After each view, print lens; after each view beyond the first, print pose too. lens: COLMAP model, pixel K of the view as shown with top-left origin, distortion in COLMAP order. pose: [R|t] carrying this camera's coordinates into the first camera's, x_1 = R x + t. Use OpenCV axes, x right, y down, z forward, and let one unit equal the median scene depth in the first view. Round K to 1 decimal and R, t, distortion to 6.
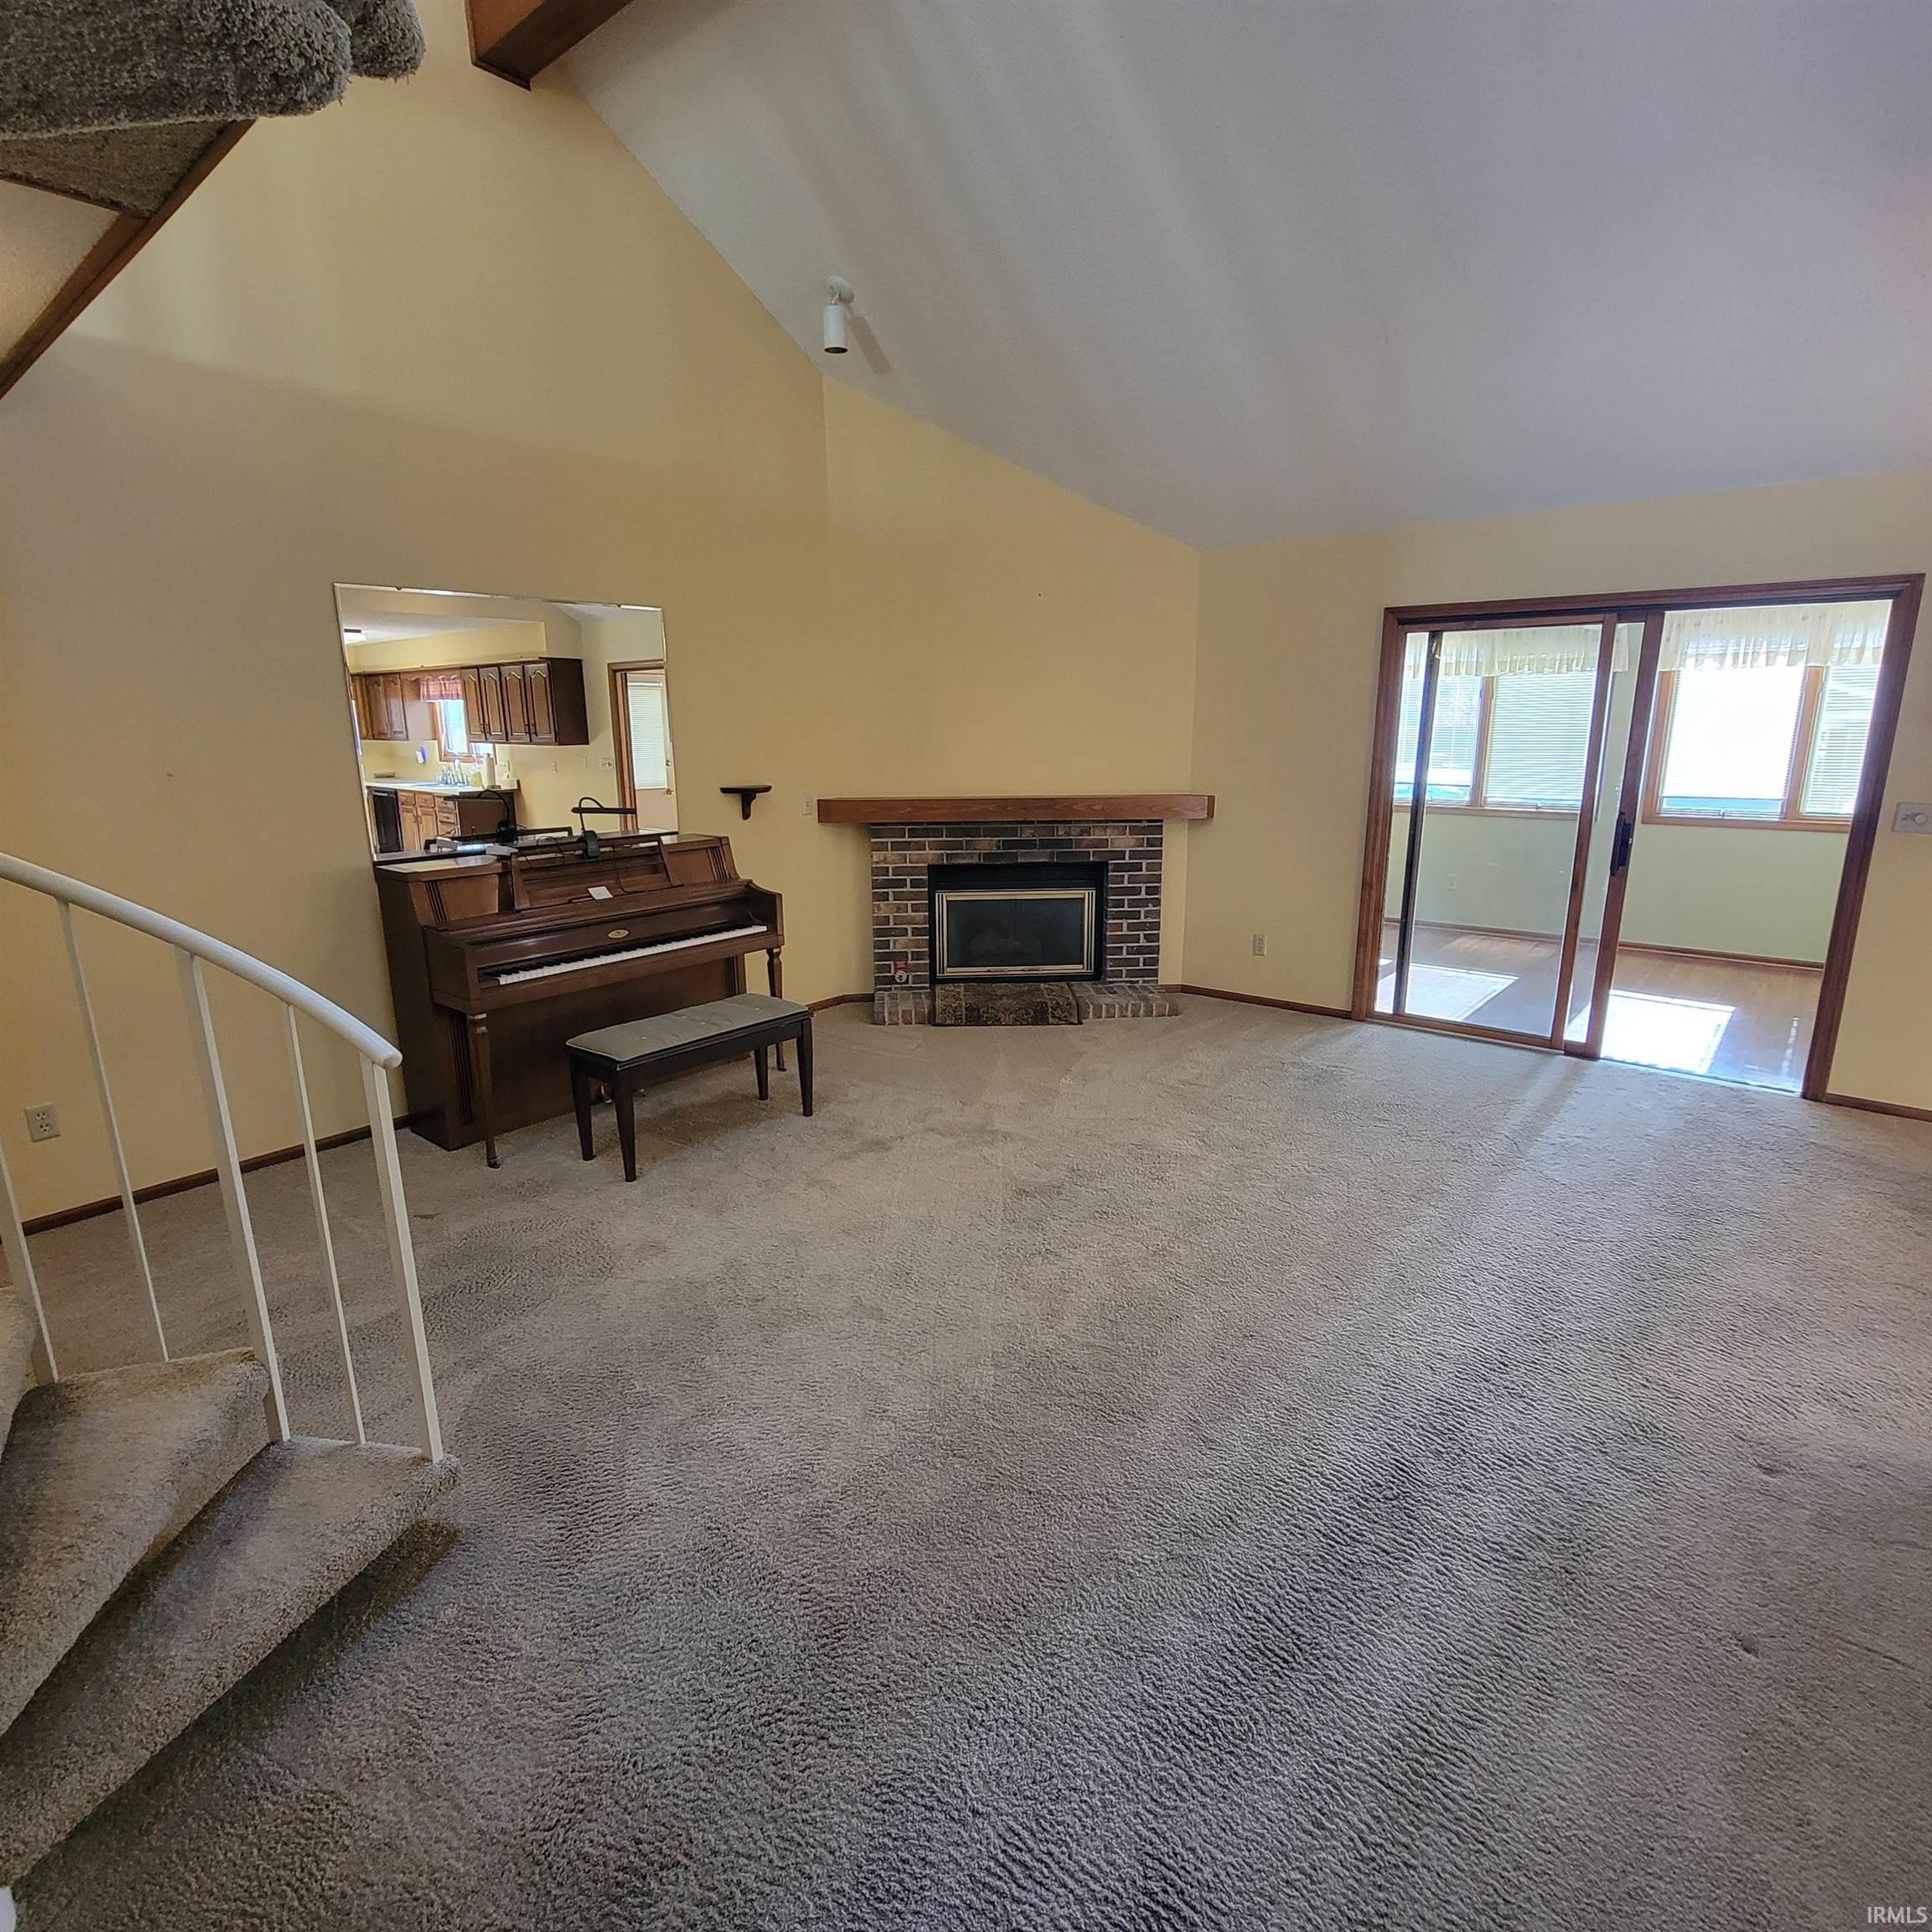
lens RADIAL K [[1047.5, 0, 957.6], [0, 1047.5, 971.1], [0, 0, 1]] dist [-0.006931, -0.000718]
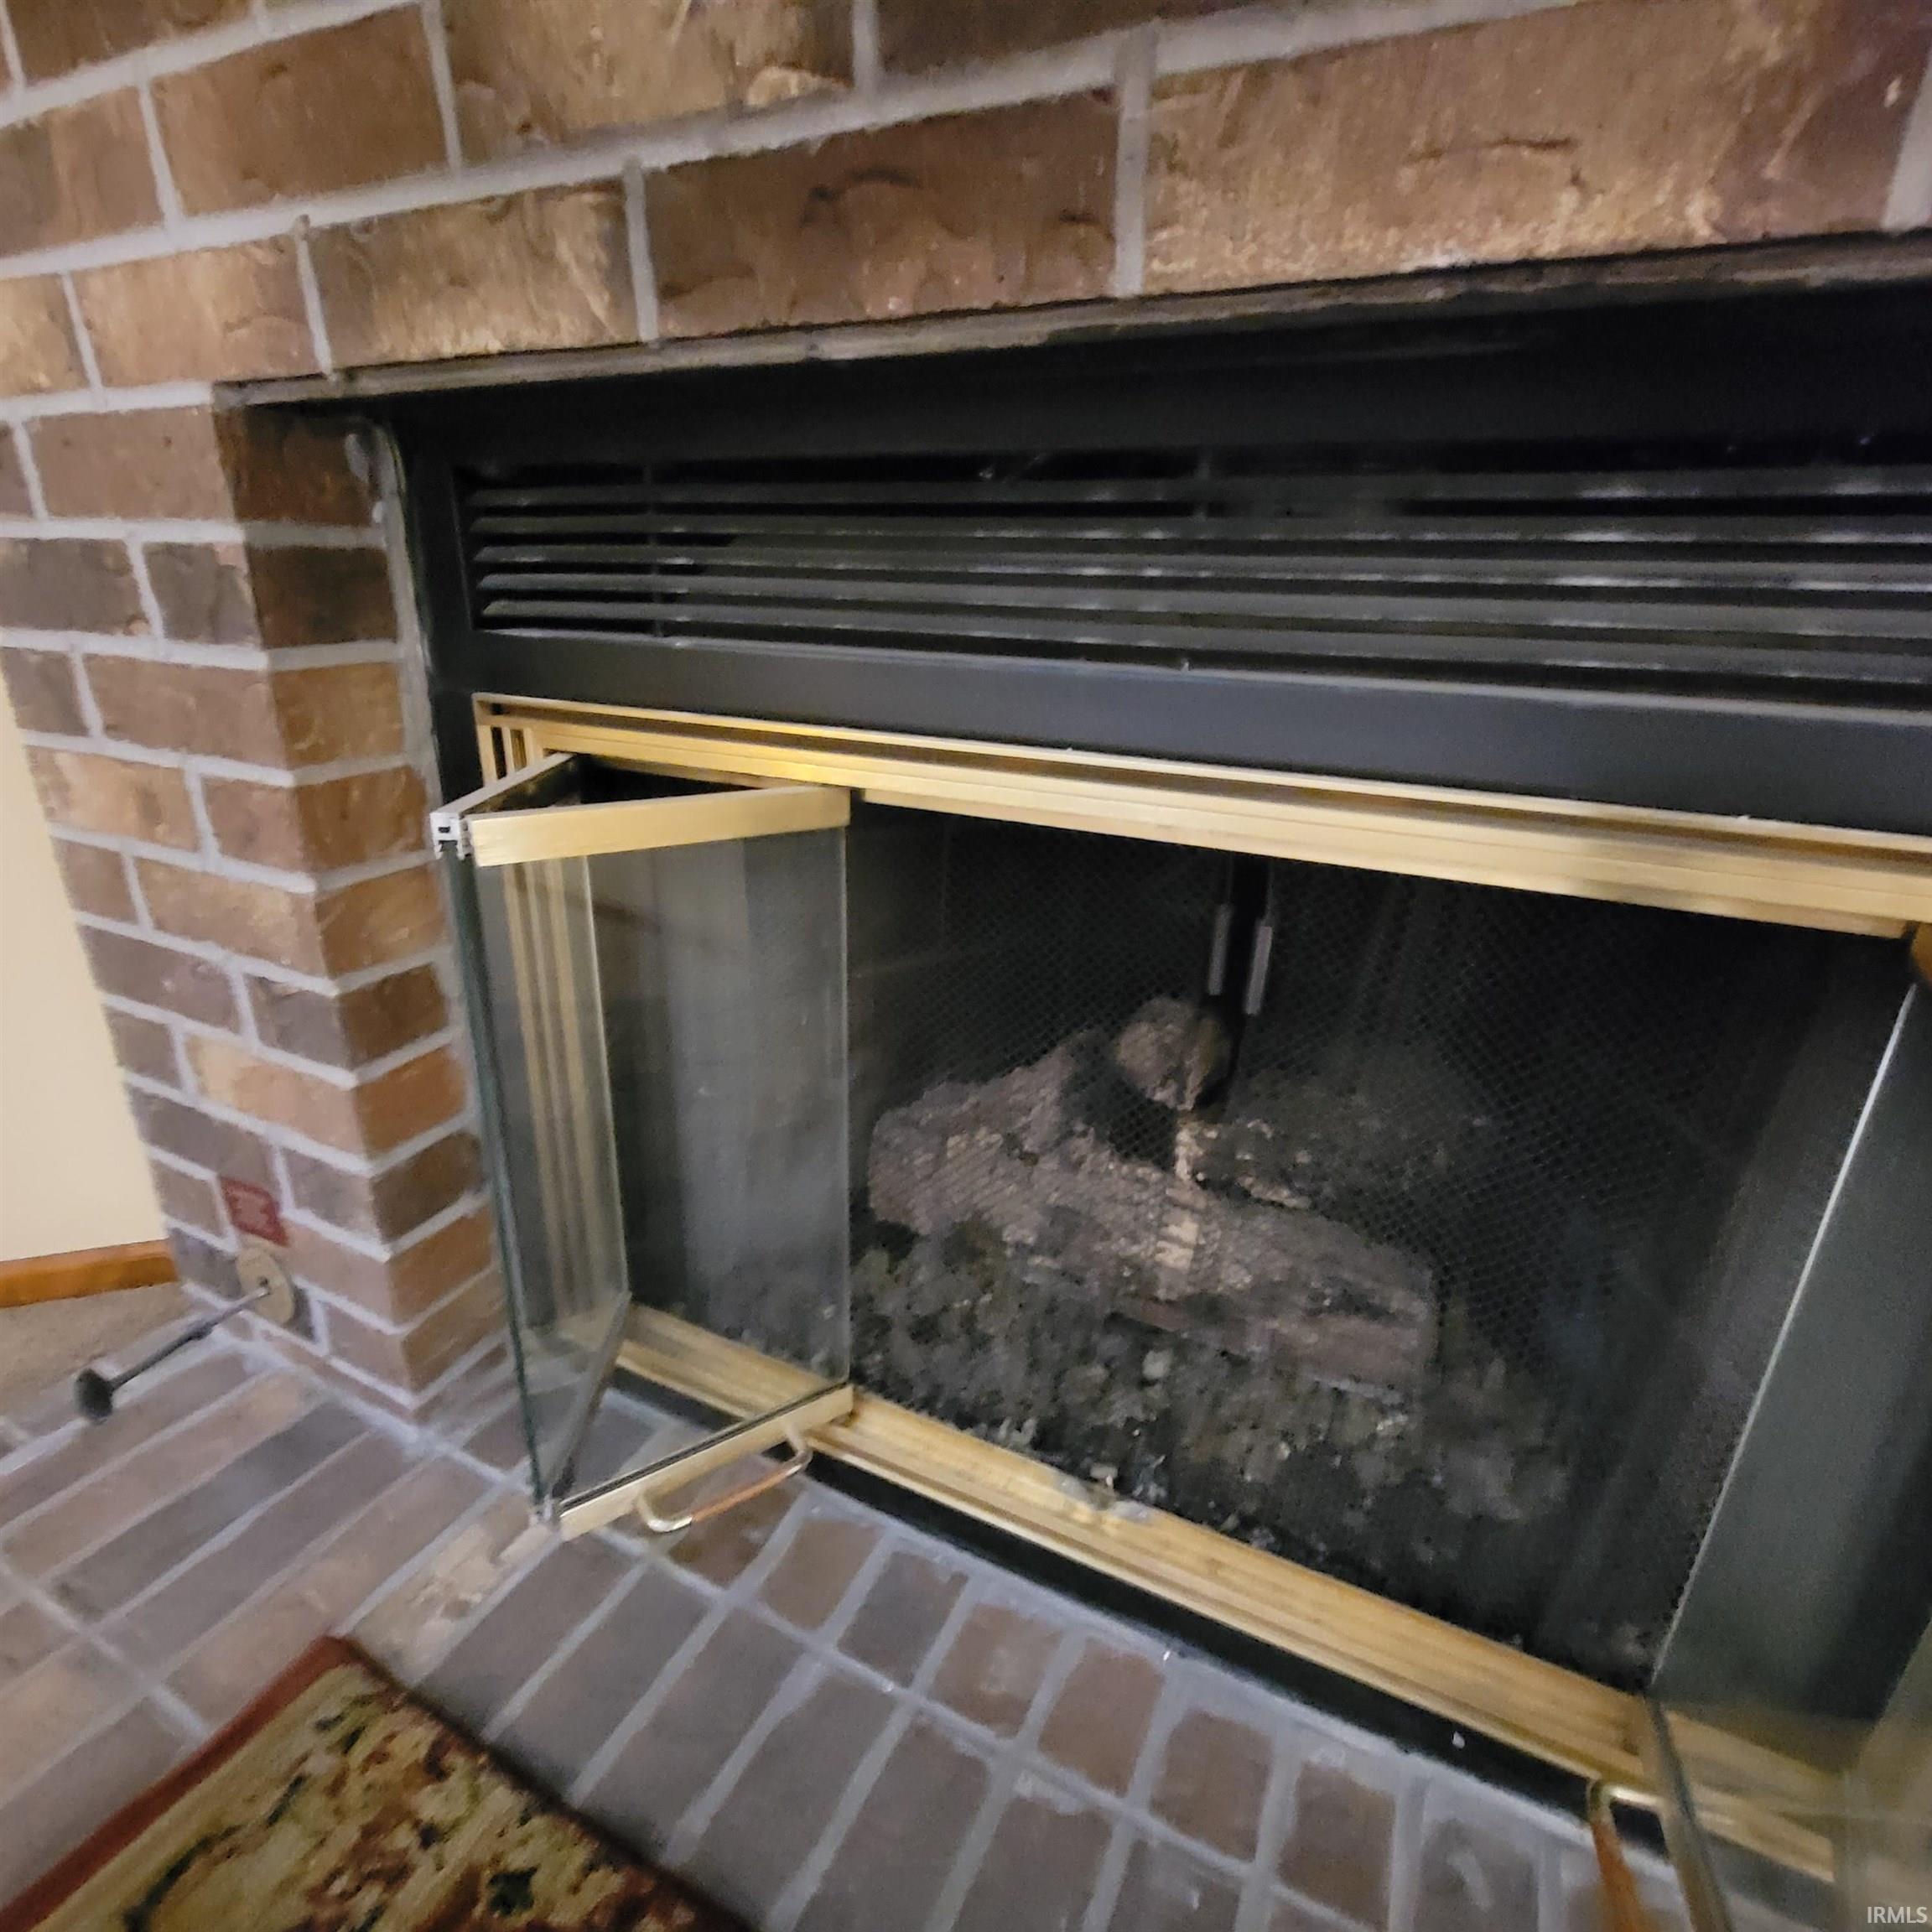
lens RADIAL K [[1047.5, 0, 957.6], [0, 1047.5, 971.1], [0, 0, 1]] dist [-0.006931, -0.000718]
pose [[0.845624, 0.204901, -0.492885, 0.087285], [-0.144594, 0.976796, 0.157997, -0.073799], [0.513821, -0.062338, 0.855629, 0.942126]]
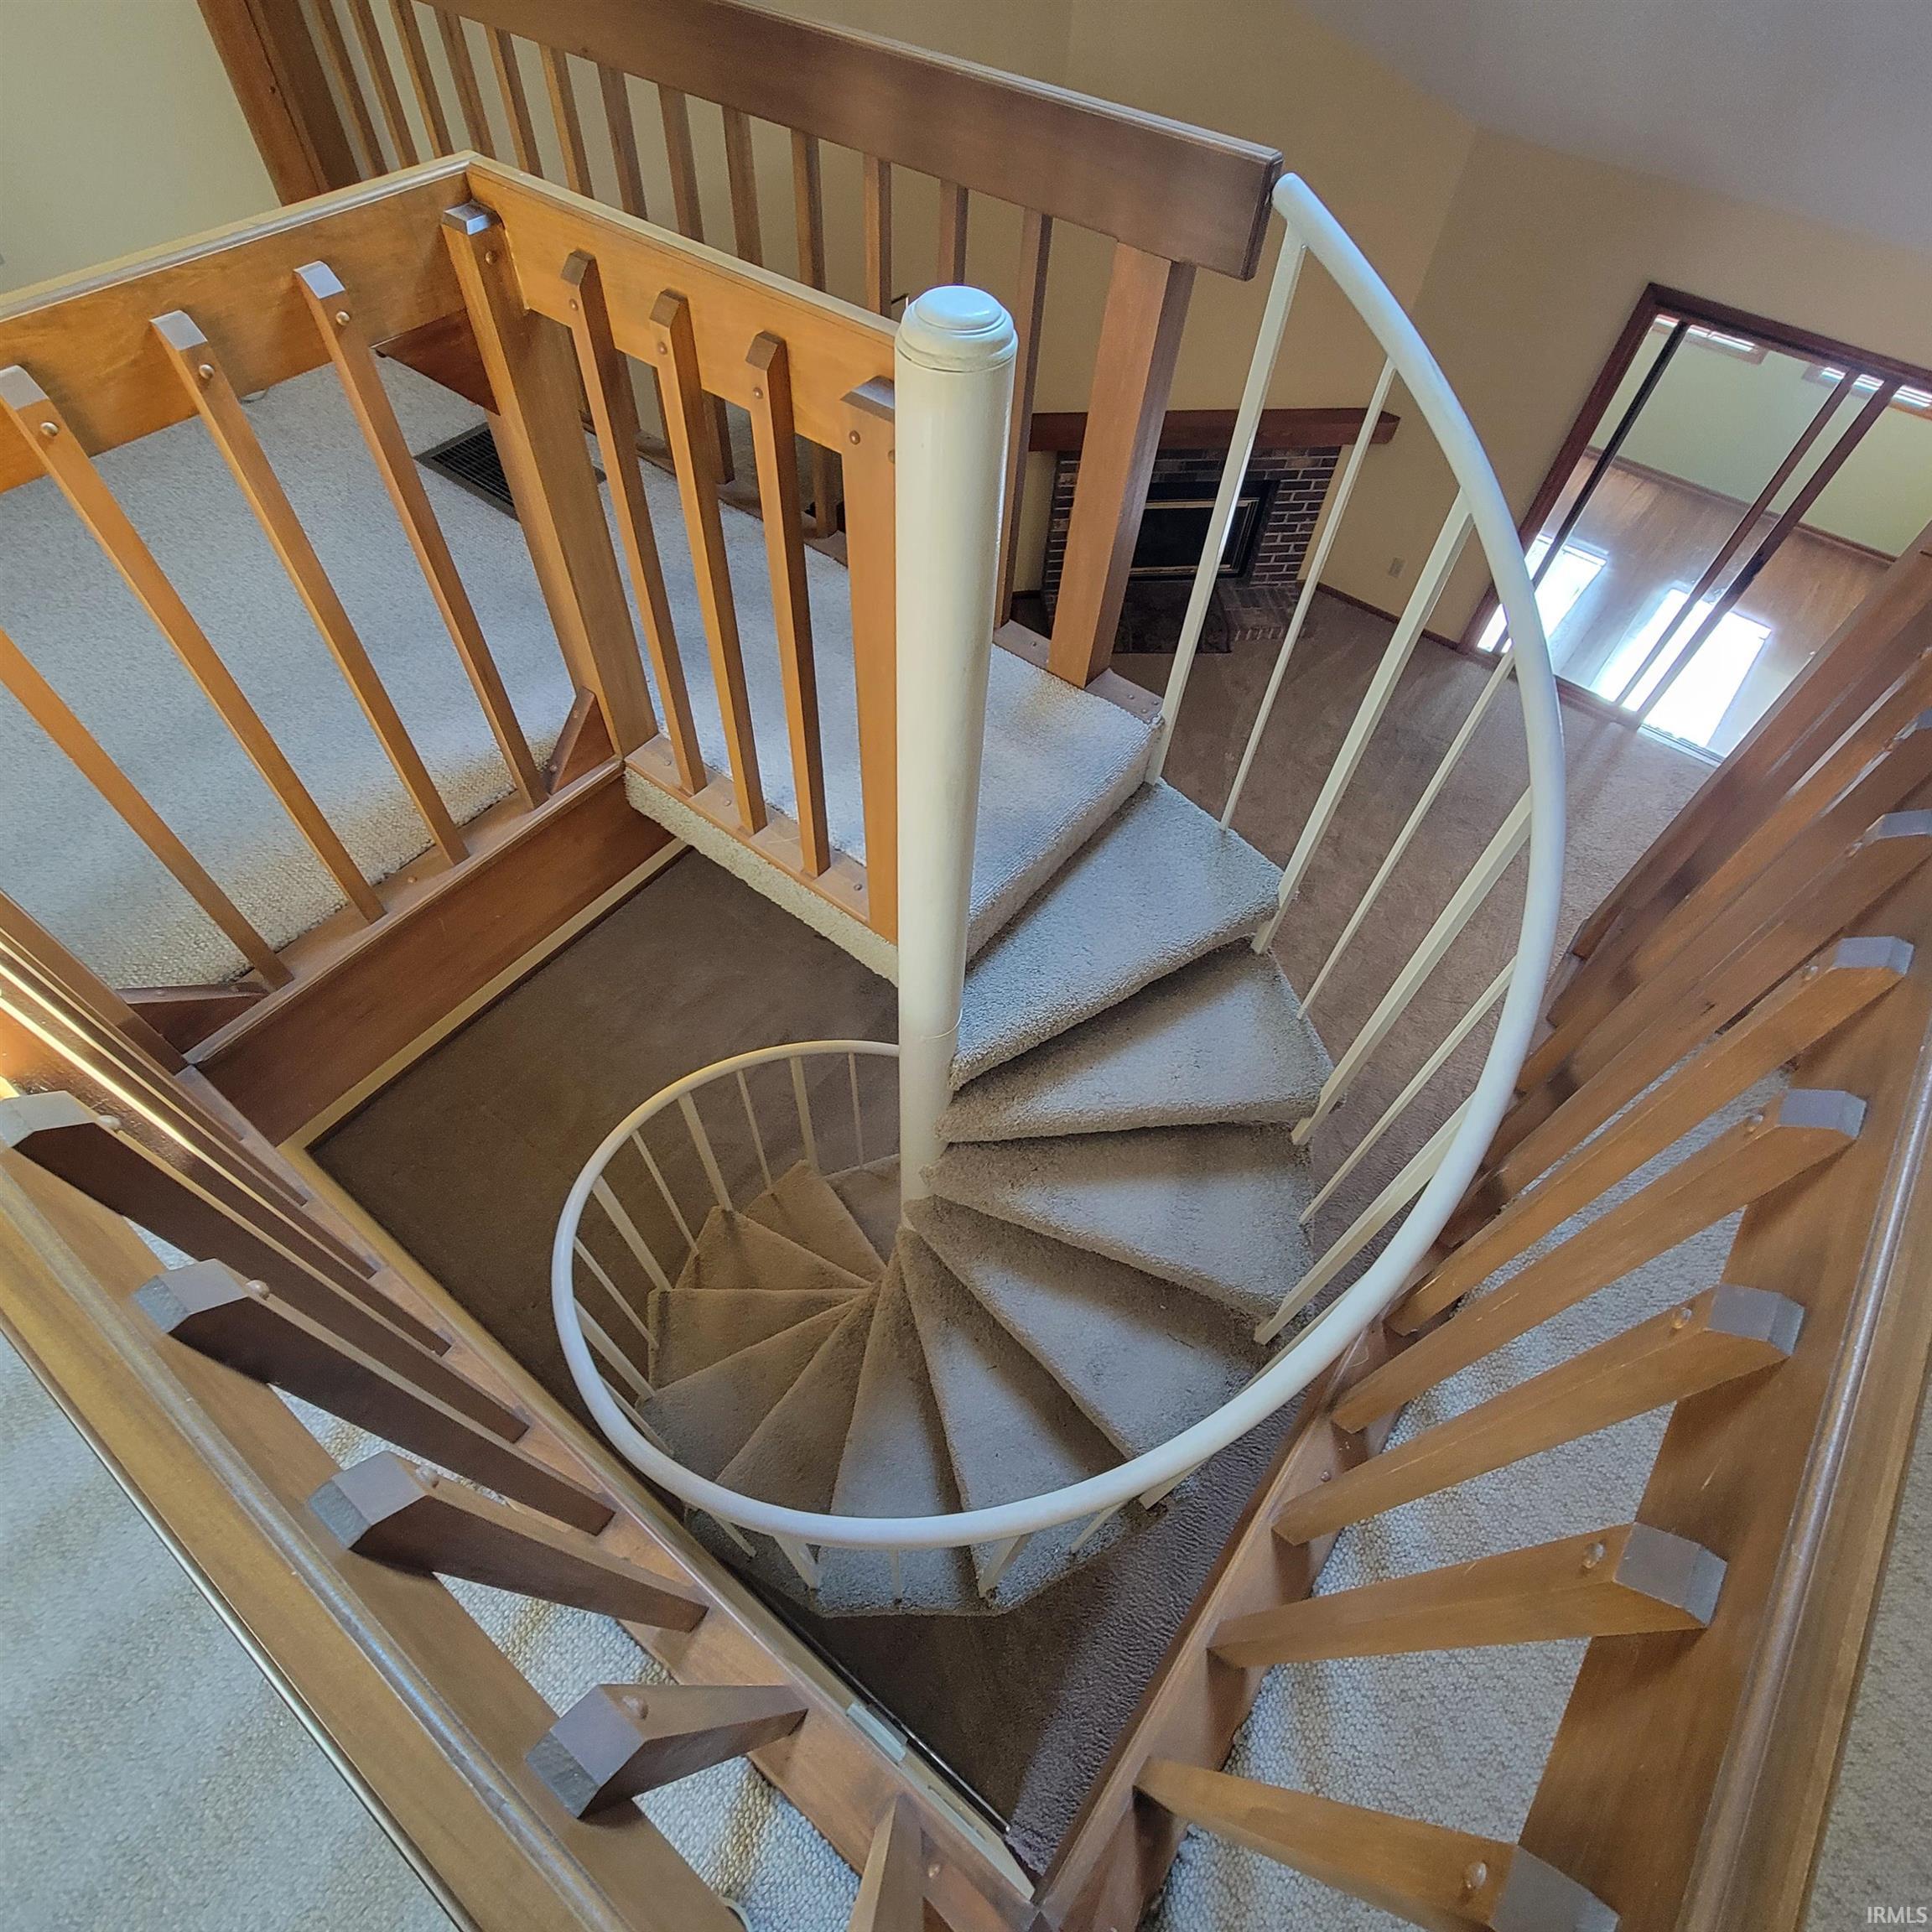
lens RADIAL K [[1047.5, 0, 957.6], [0, 1047.5, 971.1], [0, 0, 1]] dist [-0.006931, -0.000718]
pose [[0.998151, 0.002359, 0.060739, -0.239650], [-0.042290, 0.744721, 0.666035, -0.422652], [-0.043662, -0.667372, 0.743443, -0.082006]]
